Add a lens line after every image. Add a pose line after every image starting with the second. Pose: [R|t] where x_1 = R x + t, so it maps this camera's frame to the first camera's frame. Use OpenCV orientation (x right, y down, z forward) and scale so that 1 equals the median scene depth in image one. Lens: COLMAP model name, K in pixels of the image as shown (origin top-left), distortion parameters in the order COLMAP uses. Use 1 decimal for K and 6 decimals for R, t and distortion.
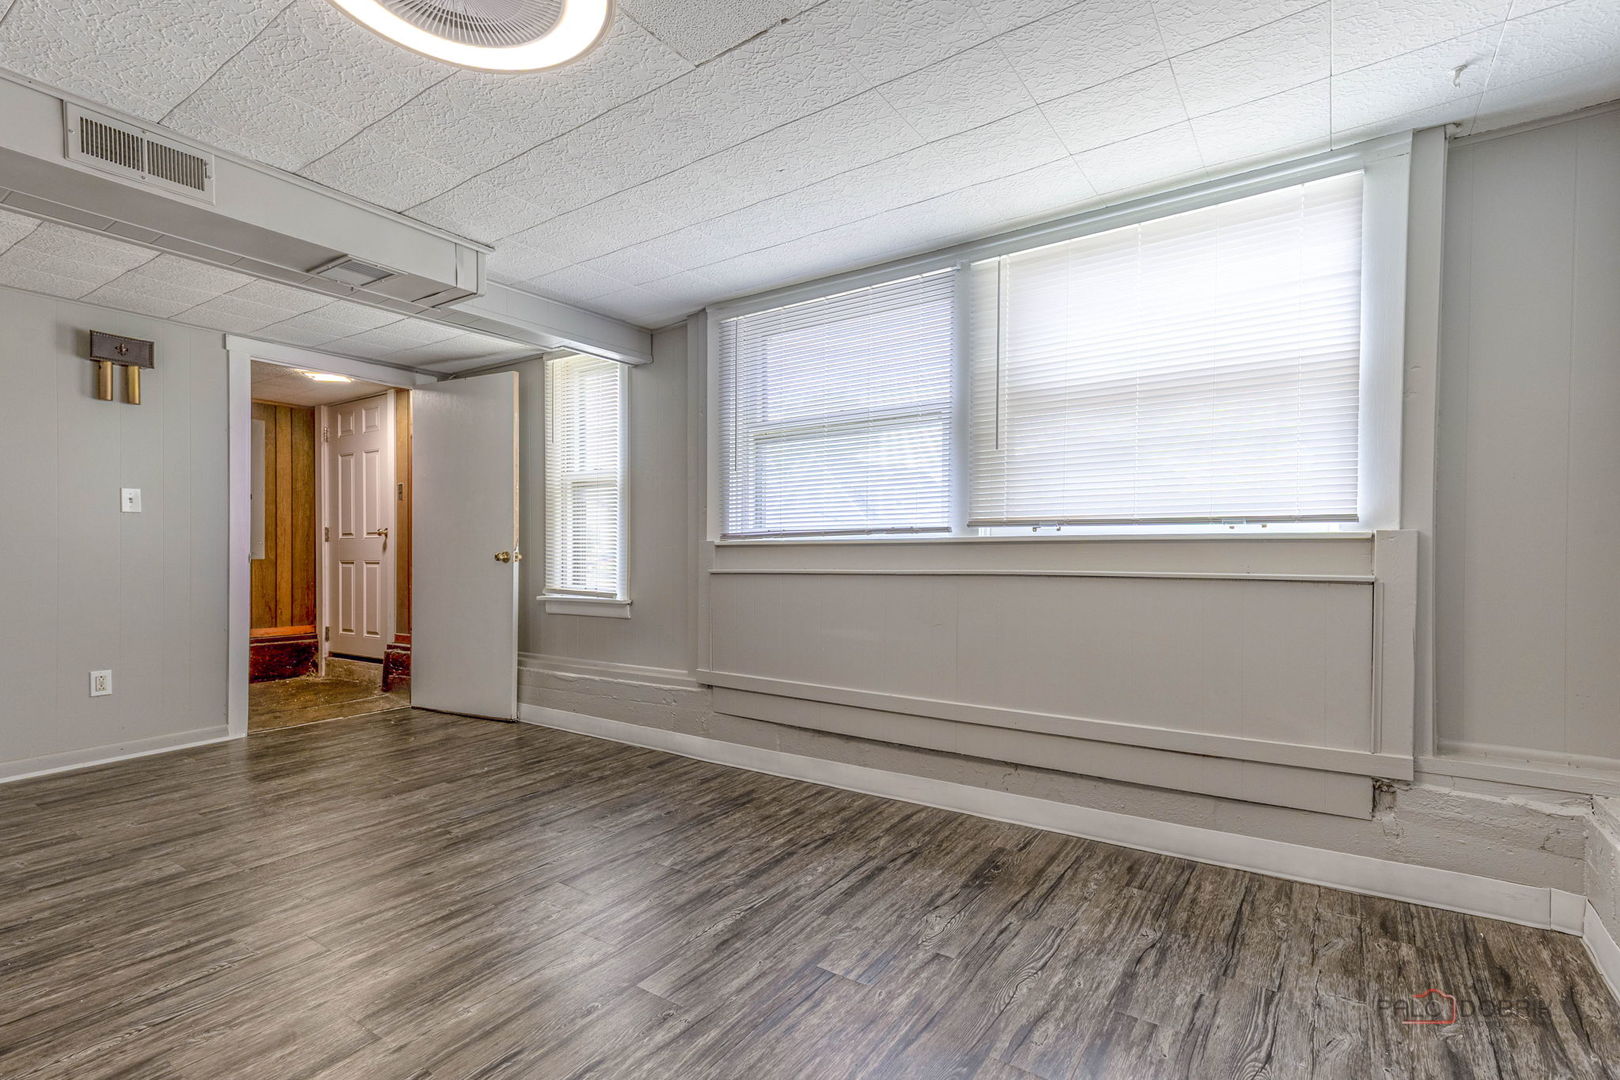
lens RADIAL K [[753.7, 0, 804.9], [0, 753.7, 555.0], [0, 0, 1]] dist [0.031029, -0.000069]
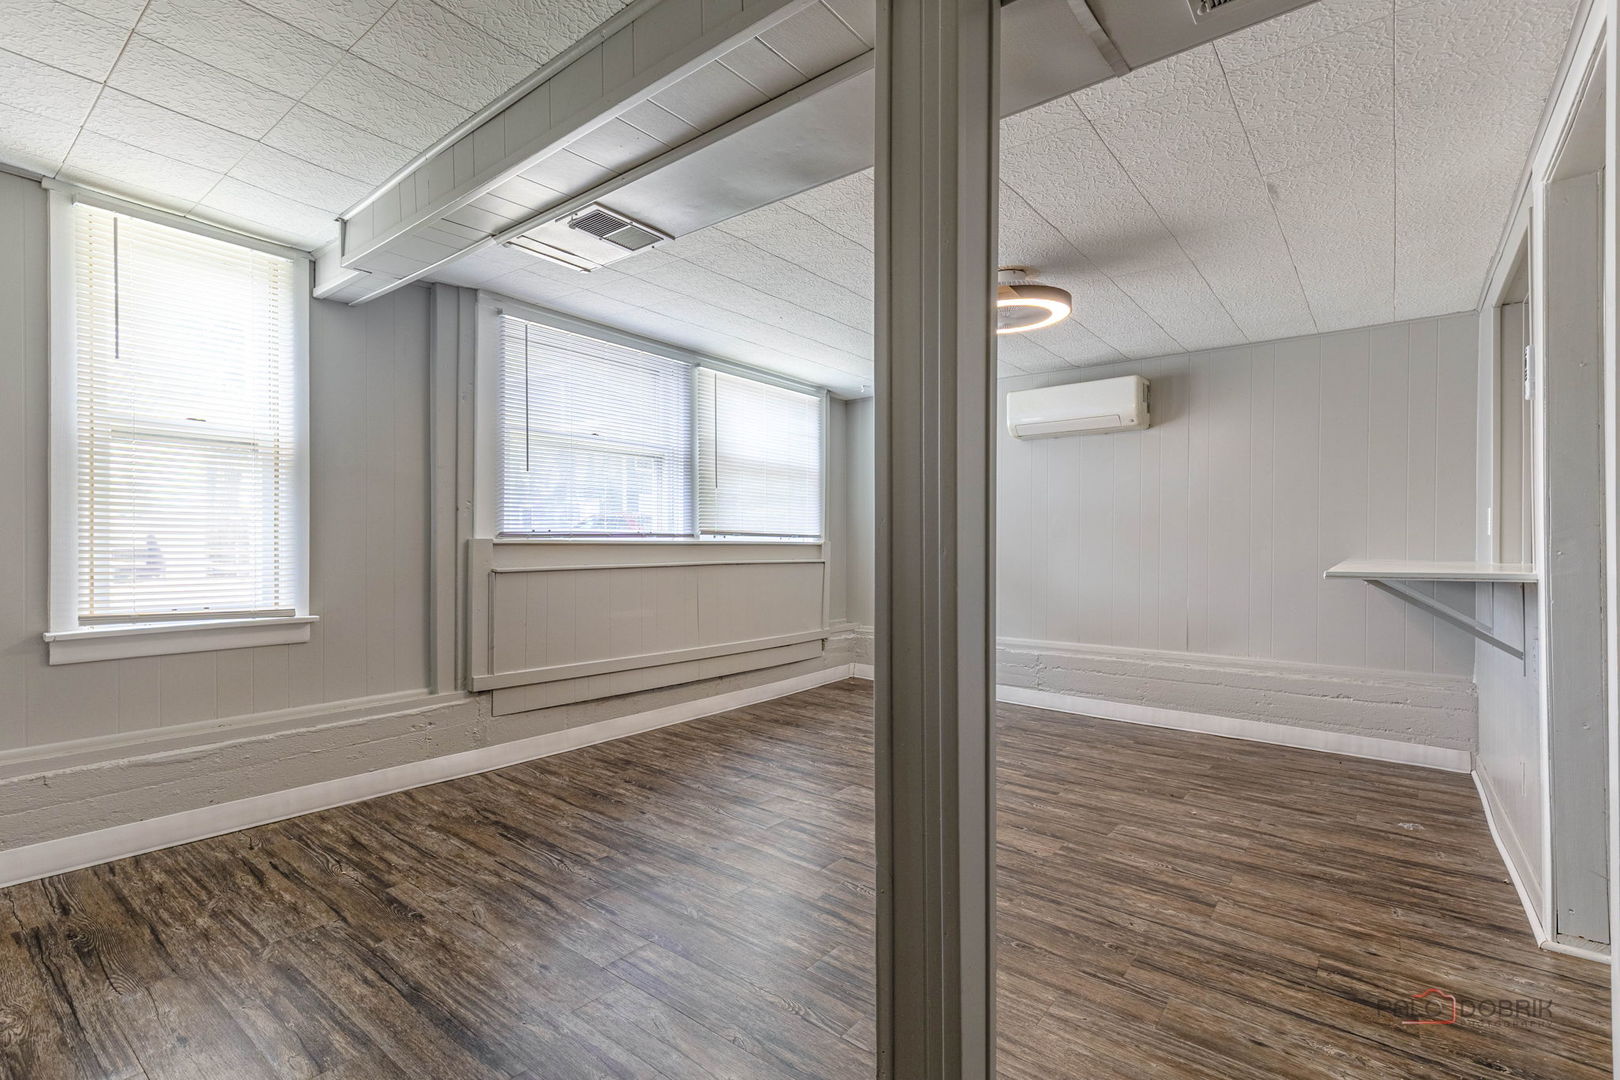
lens RADIAL K [[751.7, 0, 800.3], [0, 751.7, 542.5], [0, 0, 1]] dist [0.006776, 0.000816]
pose [[0.069673, 0.006390, 0.997549, -1.341182], [-0.000428, 0.999980, -0.006375, -0.010540], [-0.997570, 0.000017, 0.069674, 0.692928]]
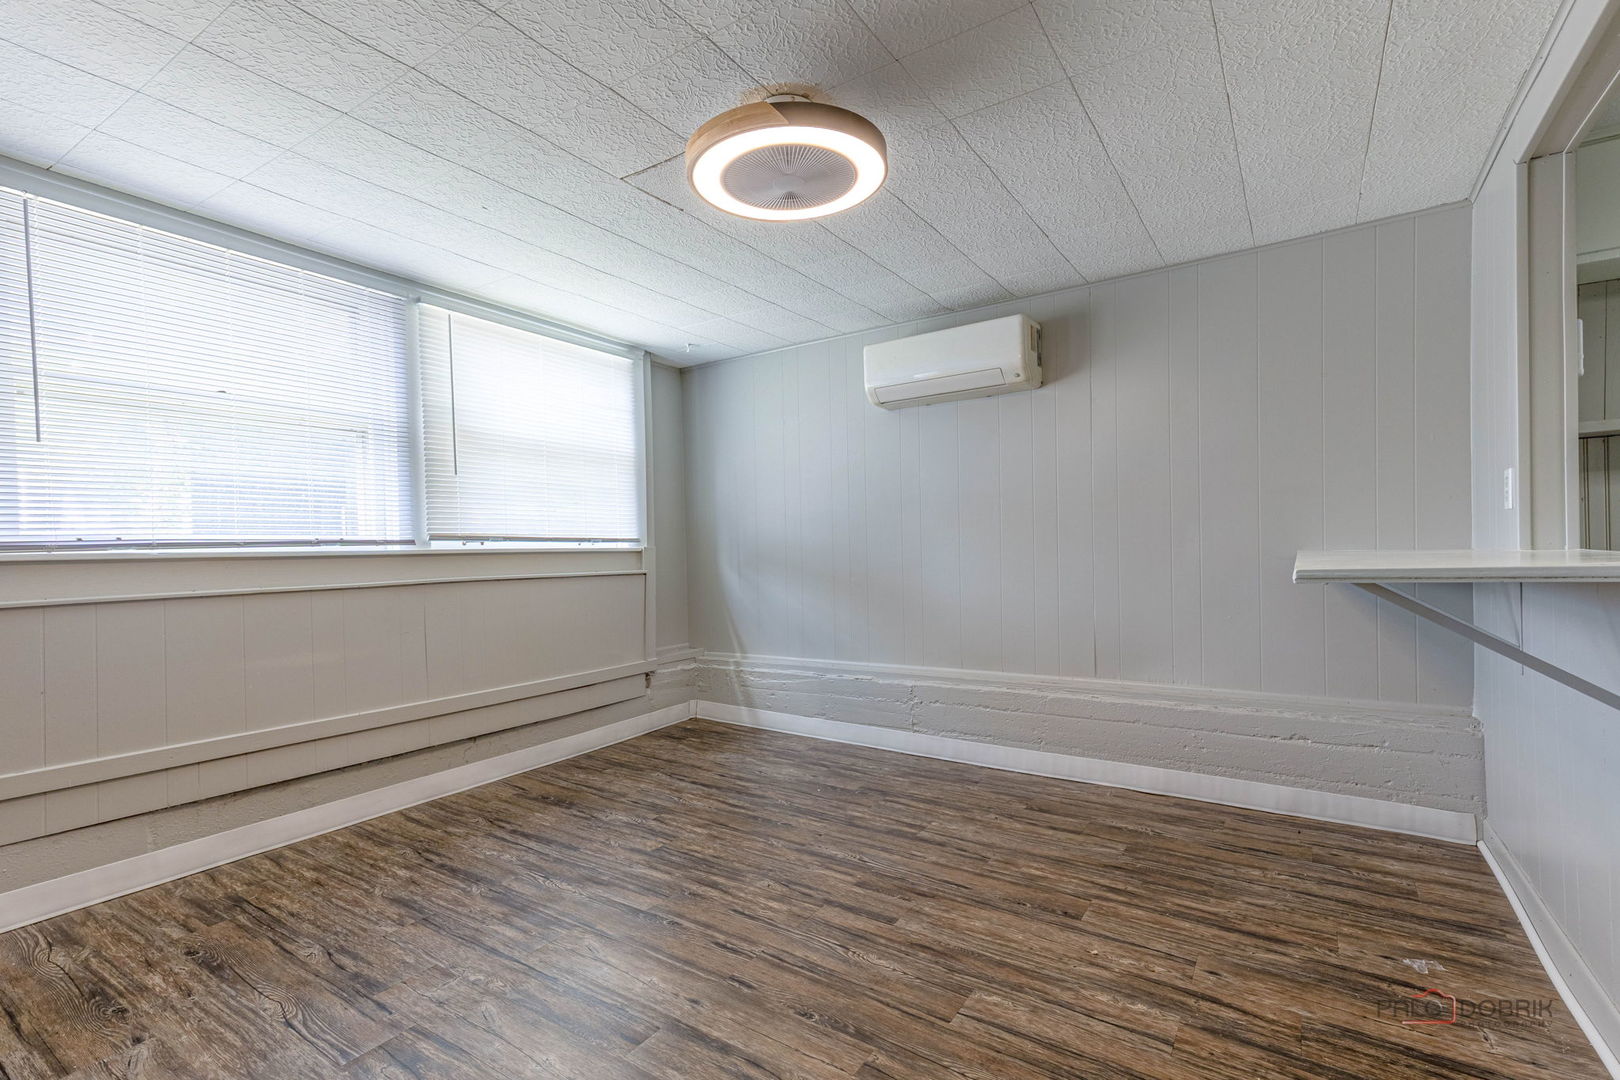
lens RADIAL K [[753.7, 0, 804.9], [0, 753.7, 555.0], [0, 0, 1]] dist [0.031029, -0.000069]
pose [[-0.011725, 0.000137, 0.999931, -0.917000], [0.026402, 0.999651, 0.000172, -0.001210], [-0.999583, 0.026403, -0.011724, 0.468913]]
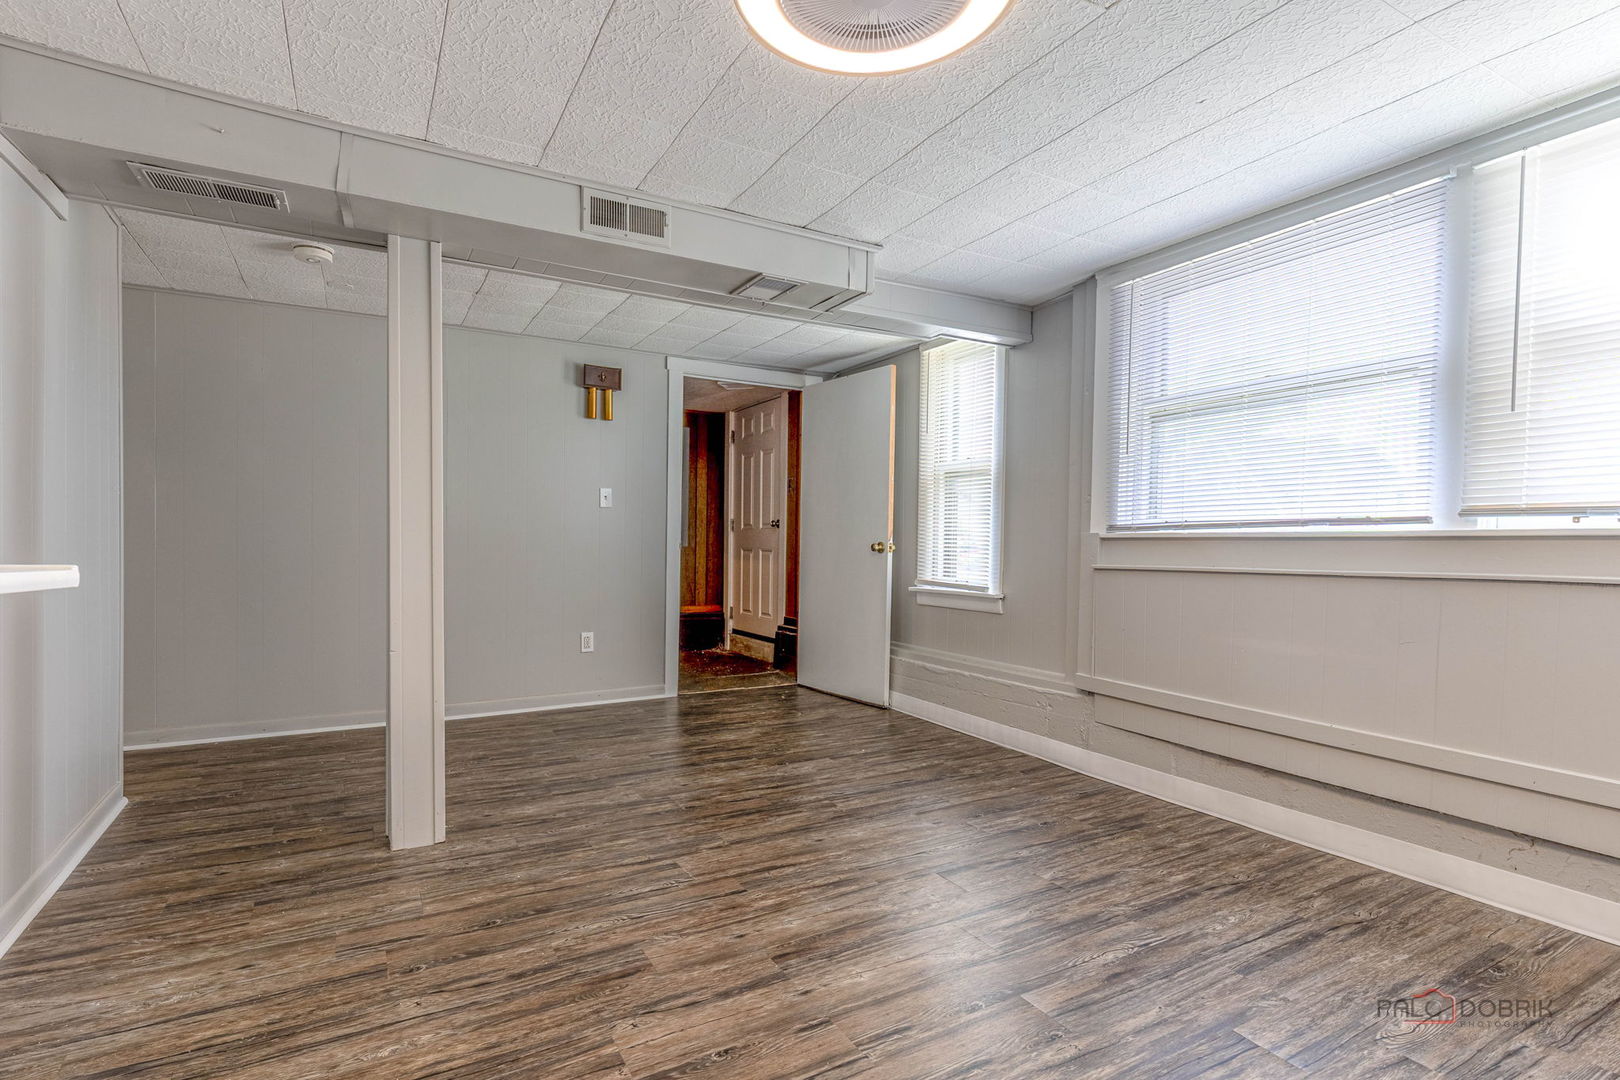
lens RADIAL K [[790.1, 0, 804.6], [0, 790.1, 560.7], [0, 0, 1]] dist [0.001428, -0.000675]
pose [[0.896528, 0.021910, -0.442445, -0.022594], [-0.014319, 0.999688, 0.020490, 0.000197], [0.442756, -0.012034, 0.896562, -0.004073]]
